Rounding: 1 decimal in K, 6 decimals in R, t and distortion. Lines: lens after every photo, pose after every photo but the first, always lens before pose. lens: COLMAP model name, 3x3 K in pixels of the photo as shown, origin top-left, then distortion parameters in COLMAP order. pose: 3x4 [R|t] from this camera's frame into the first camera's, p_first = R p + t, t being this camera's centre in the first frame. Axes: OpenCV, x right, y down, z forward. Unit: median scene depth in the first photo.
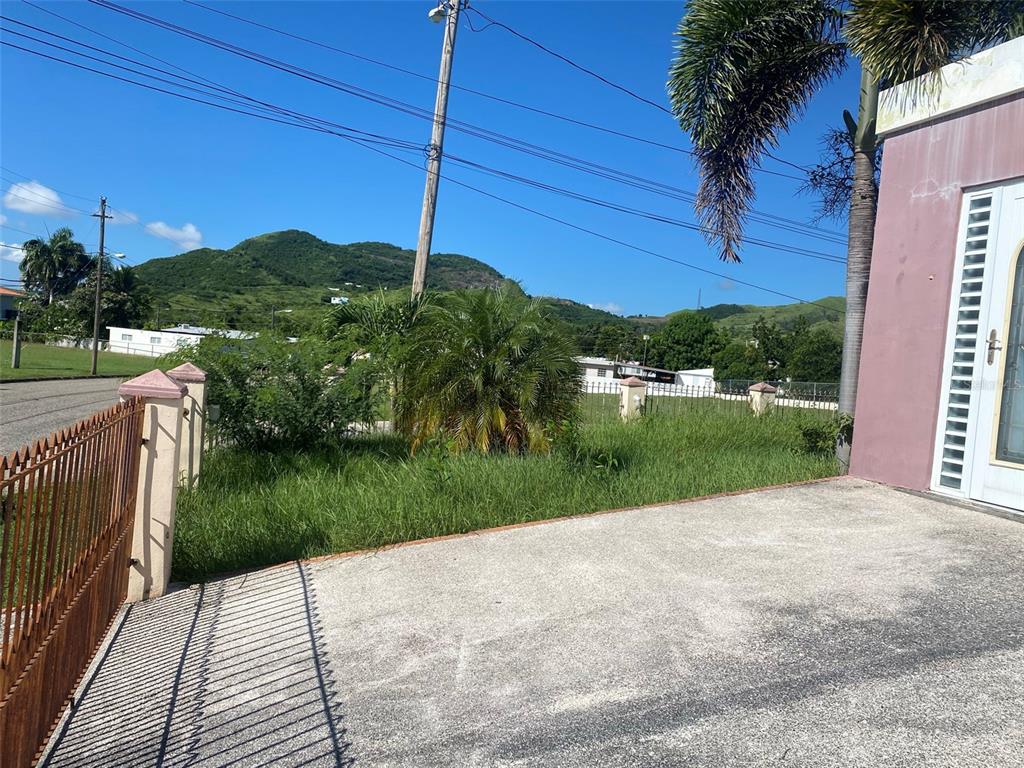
lens RADIAL K [[762.1, 0, 512.0], [0, 762.1, 384.0], [0, 0, 1]] dist [0.094028, -0.145455]
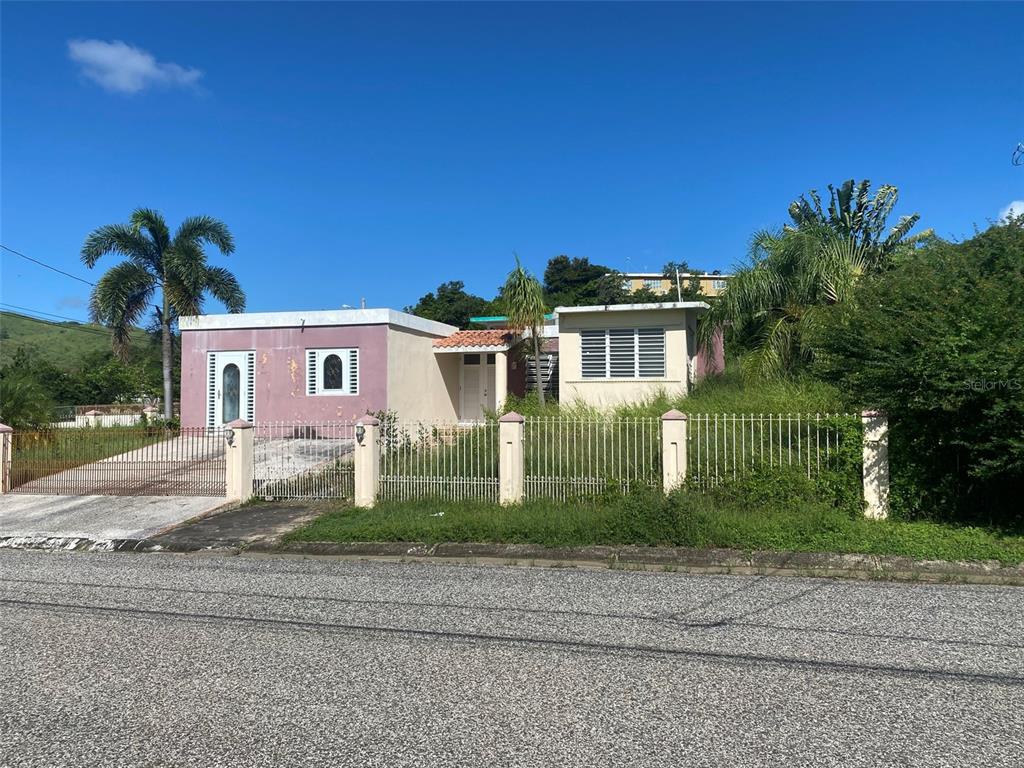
lens RADIAL K [[762.1, 0, 512.0], [0, 762.1, 384.0], [0, 0, 1]] dist [0.094028, -0.145455]
pose [[0.572658, -0.062980, 0.817371, -1.579616], [0.081756, 0.996462, 0.019500, -0.053115], [-0.815707, 0.055658, 0.575781, -2.262407]]
